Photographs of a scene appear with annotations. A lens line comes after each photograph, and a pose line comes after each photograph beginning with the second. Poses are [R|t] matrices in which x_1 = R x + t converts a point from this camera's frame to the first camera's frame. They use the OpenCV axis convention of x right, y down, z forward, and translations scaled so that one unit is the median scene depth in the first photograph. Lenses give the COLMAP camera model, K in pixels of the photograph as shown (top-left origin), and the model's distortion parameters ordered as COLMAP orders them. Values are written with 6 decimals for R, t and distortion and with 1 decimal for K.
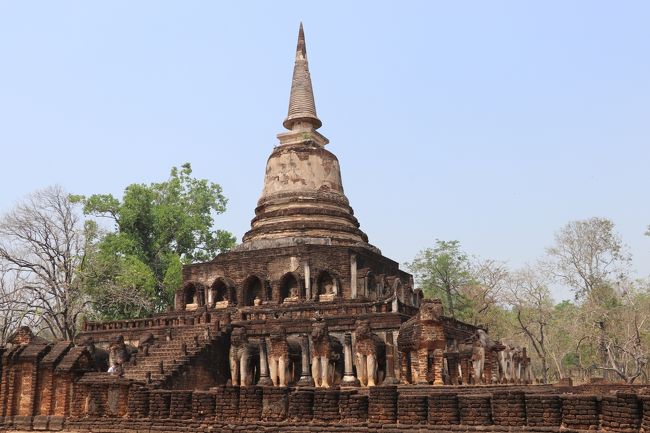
lens RADIAL K [[675.7, 0, 325.0], [0, 675.7, 216.5], [0, 0, 1]] dist [-0.048593, 0.018913]
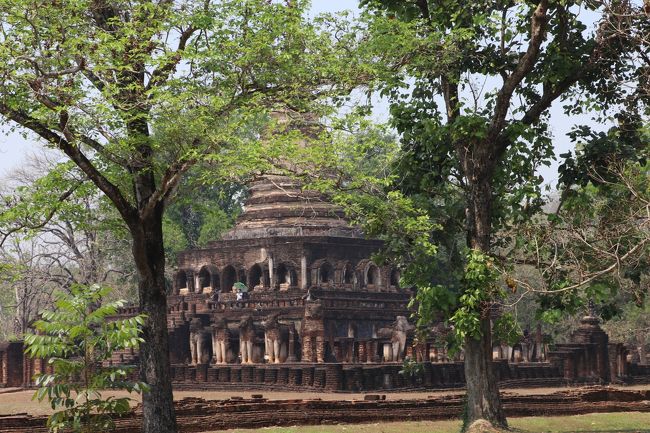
lens RADIAL K [[1767.5, 0, 335.7], [0, 1767.5, 216.6], [0, 0, 1]] dist [0.548203, -0.628046]
pose [[0.962947, -0.019439, -0.268989, 0.799668], [0.064043, 0.985351, 0.158057, -0.416659], [0.261976, -0.169427, 0.950086, -1.619076]]
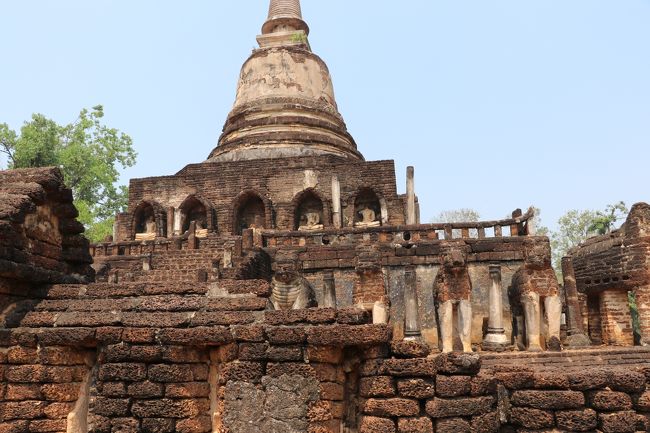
lens RADIAL K [[533.3, 0, 325.0], [0, 533.3, 216.5], [0, 0, 1]] dist [-0.189065, 0.185360]
pose [[0.956622, 0.069846, 0.282836, -0.171449], [-0.065840, 0.997550, -0.023657, 0.111940], [-0.283795, 0.004009, 0.958876, 0.440578]]
